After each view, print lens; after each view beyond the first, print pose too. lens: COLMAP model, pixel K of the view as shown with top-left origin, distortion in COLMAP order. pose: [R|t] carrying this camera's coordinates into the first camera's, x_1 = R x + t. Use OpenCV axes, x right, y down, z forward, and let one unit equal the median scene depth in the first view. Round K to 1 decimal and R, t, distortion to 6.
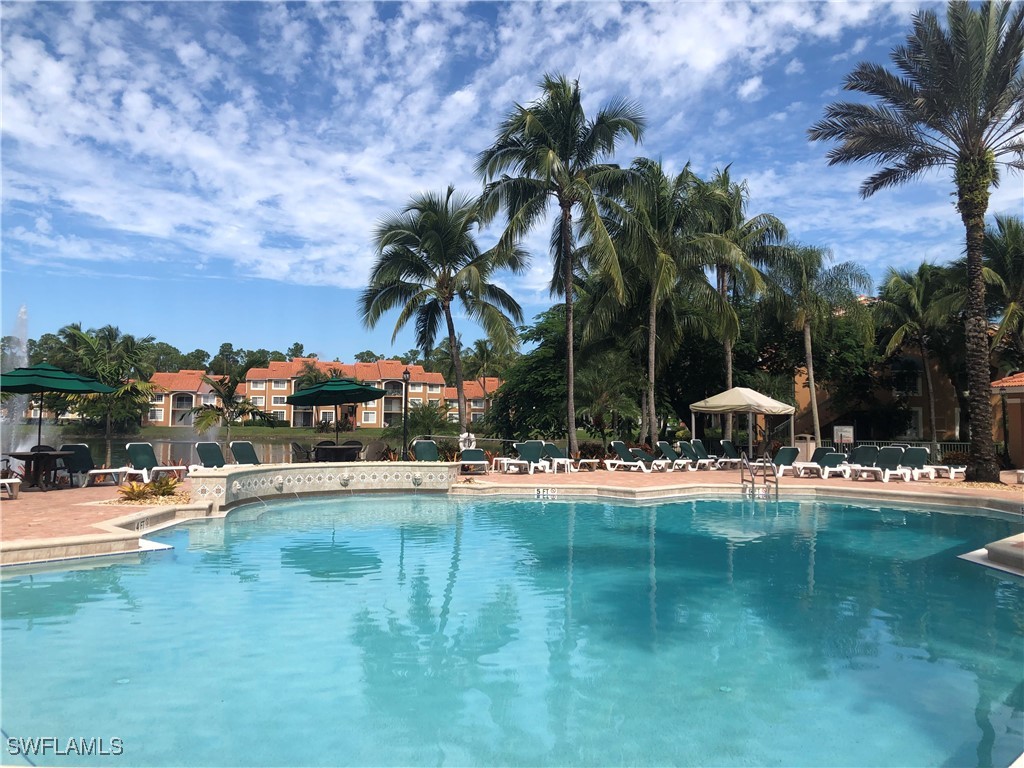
lens RADIAL K [[844.0, 0, 501.8], [0, 844.0, 379.6], [0, 0, 1]] dist [0.034434, -0.029524]
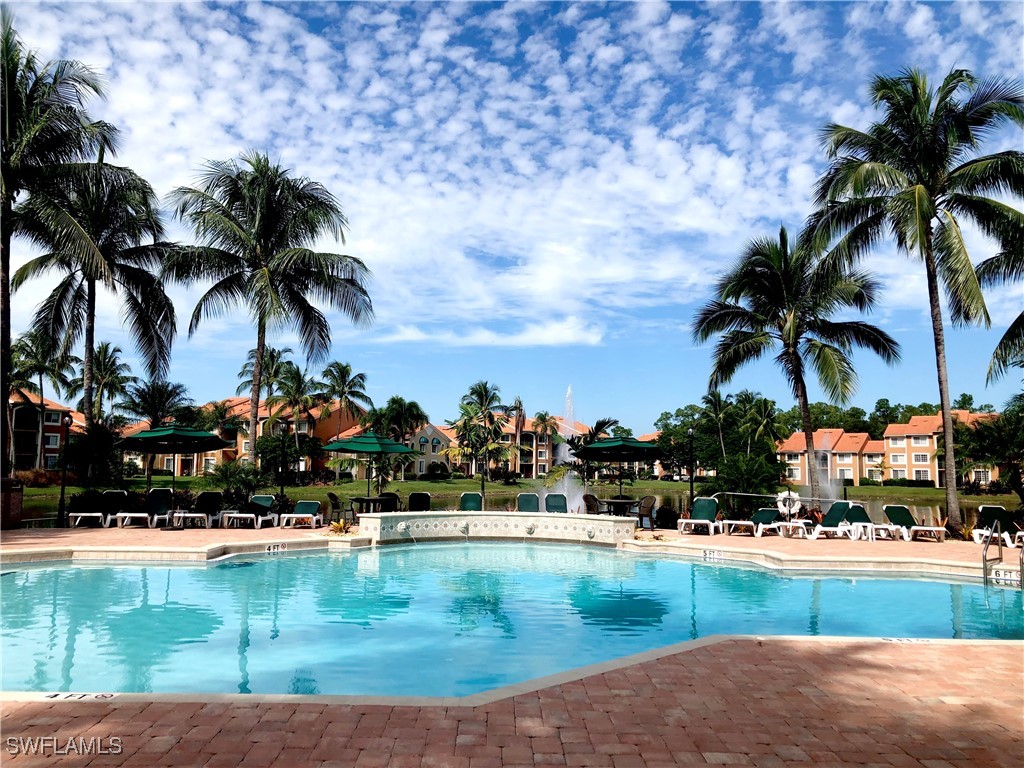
lens RADIAL K [[844.0, 0, 503.7], [0, 844.0, 390.9], [0, 0, 1]] dist [0.034434, -0.029524]
pose [[0.692856, -0.067542, -0.717905, 0.057784], [0.027030, 0.997337, -0.067744, 0.001260], [0.720569, 0.027532, 0.692837, 0.020077]]
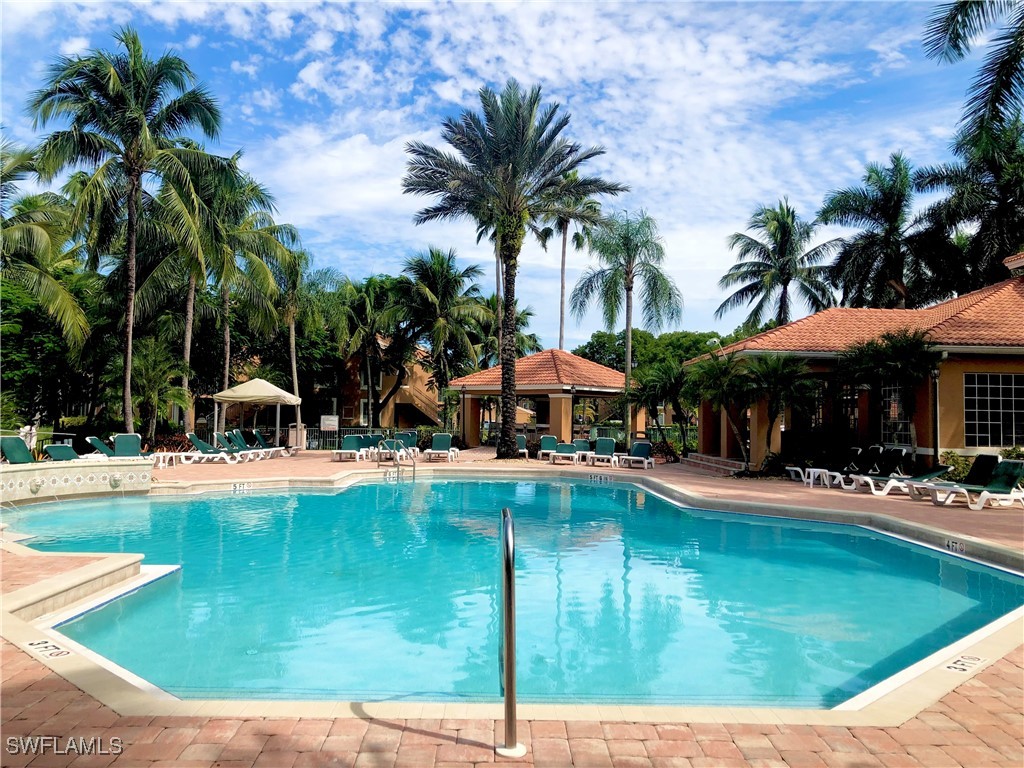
lens RADIAL K [[844.0, 0, 507.1], [0, 844.0, 376.5], [0, 0, 1]] dist [0.034434, -0.029524]
pose [[0.692146, 0.033957, 0.720959, -0.044954], [-0.042294, 0.999084, -0.006453, 0.000068], [-0.720518, -0.026025, 0.692948, 0.011438]]
